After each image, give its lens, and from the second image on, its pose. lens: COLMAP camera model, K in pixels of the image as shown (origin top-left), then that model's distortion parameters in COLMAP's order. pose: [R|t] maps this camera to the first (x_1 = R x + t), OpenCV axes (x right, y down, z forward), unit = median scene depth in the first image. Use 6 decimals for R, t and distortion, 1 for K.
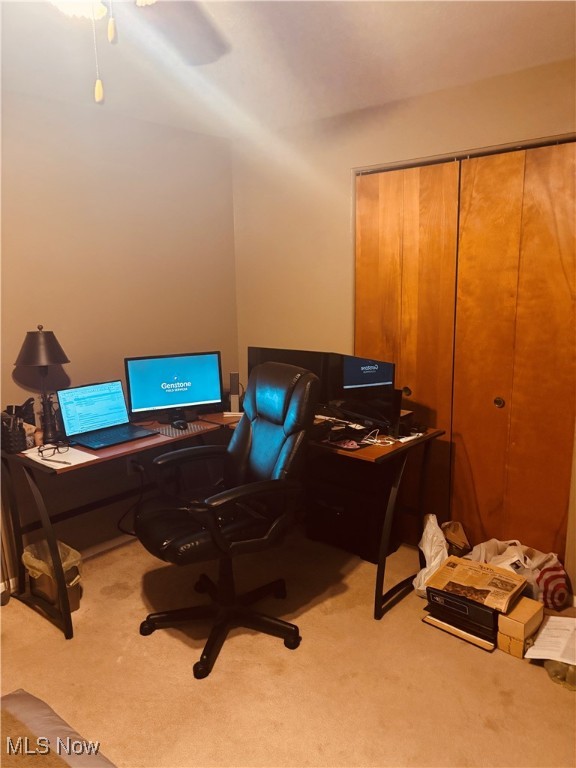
lens RADIAL K [[581.0, 0, 286.2], [0, 581.0, 384.7], [0, 0, 1]] dist [0.034138, -0.010205]
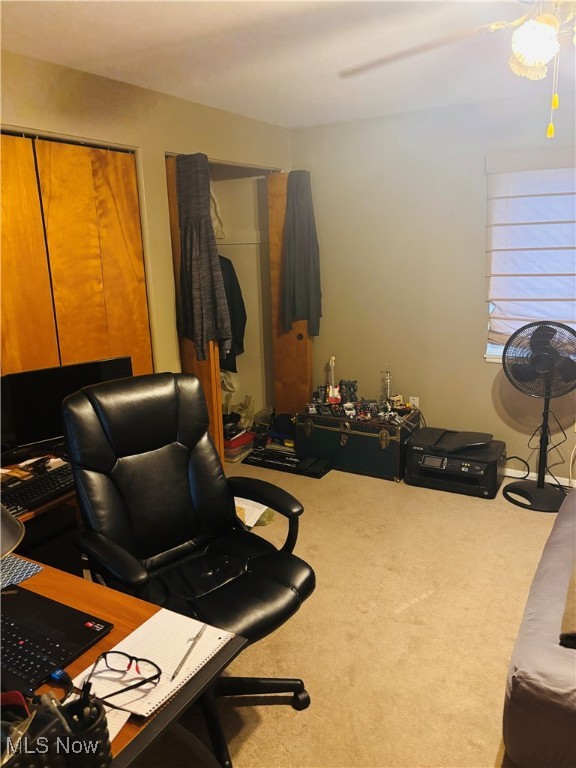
lens RADIAL K [[581.0, 0, 286.2], [0, 581.0, 384.7], [0, 0, 1]] dist [0.034138, -0.010205]
pose [[-0.172447, -0.215410, 0.961177, -0.736699], [0.206063, 0.946315, 0.249050, -0.165656], [-0.963224, 0.241011, -0.118801, 0.817893]]
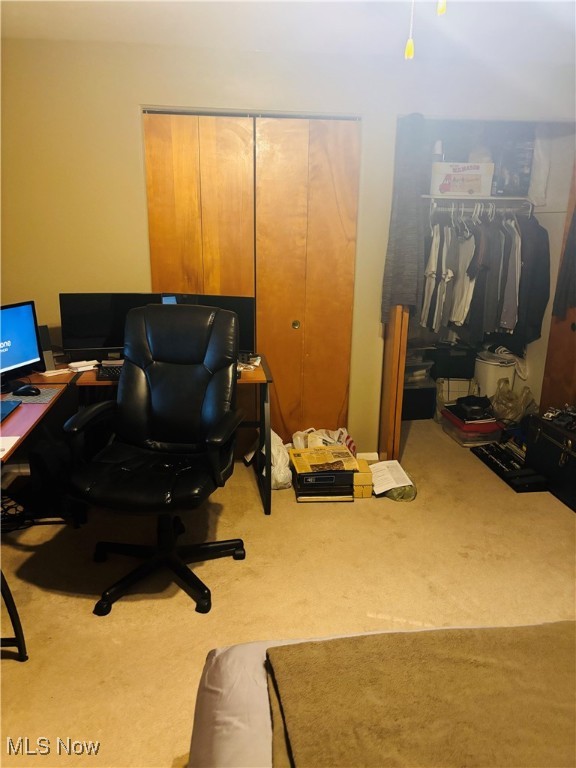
lens RADIAL K [[580.2, 0, 288.0], [0, 580.2, 384.0], [0, 0, 1]] dist [0.092494, -0.221472]
pose [[0.667850, -0.175822, 0.723231, -0.586152], [0.110501, 0.984352, 0.137262, -0.016457], [-0.736048, -0.011753, 0.676827, 0.162413]]
